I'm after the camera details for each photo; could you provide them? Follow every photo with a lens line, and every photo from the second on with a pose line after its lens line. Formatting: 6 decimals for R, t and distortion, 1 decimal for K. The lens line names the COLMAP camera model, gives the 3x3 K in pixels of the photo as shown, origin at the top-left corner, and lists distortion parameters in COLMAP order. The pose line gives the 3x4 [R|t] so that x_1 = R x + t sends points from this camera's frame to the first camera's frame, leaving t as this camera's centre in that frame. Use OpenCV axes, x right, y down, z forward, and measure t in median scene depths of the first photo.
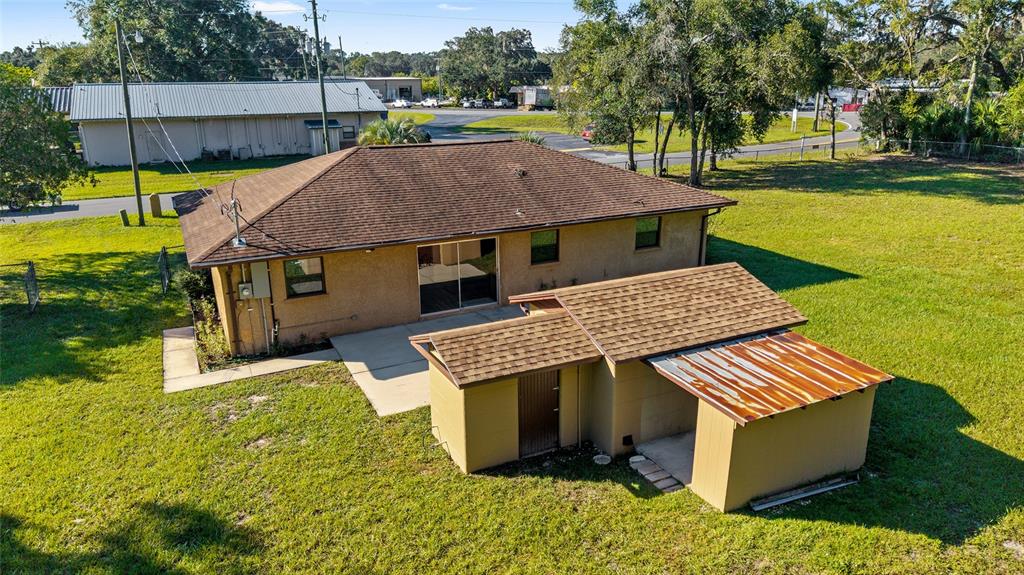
lens RADIAL K [[682.0, 0, 519.7], [0, 682.0, 282.5], [0, 0, 1]] dist [0.023217, -0.018516]
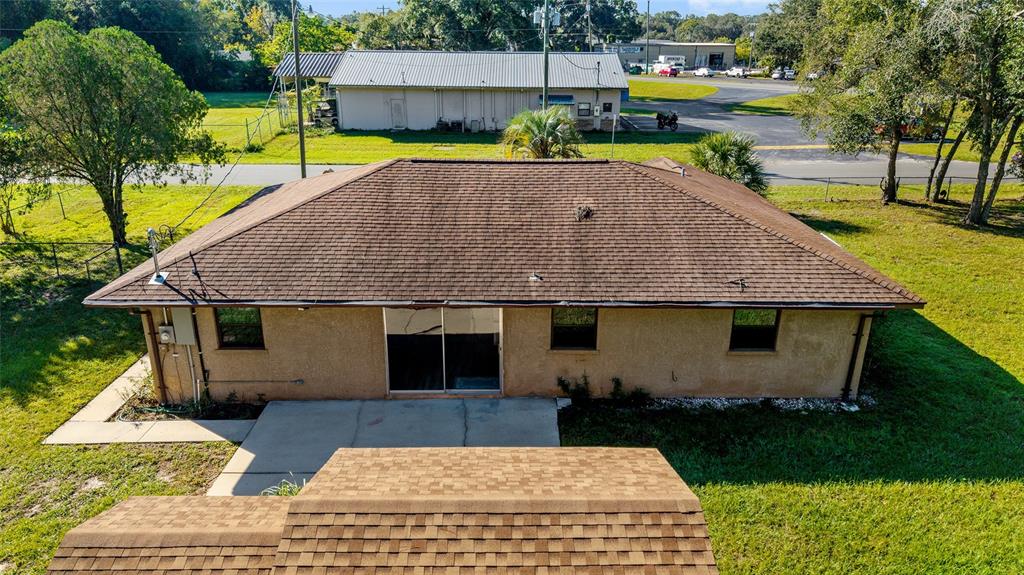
lens RADIAL K [[682.0, 0, 508.1], [0, 682.0, 294.1], [0, 0, 1]] dist [0.023217, -0.018516]
pose [[0.900484, 0.167393, -0.401382, 0.125262], [-0.142134, 0.985549, 0.092143, -0.070811], [0.411006, -0.025923, 0.911264, 0.165850]]
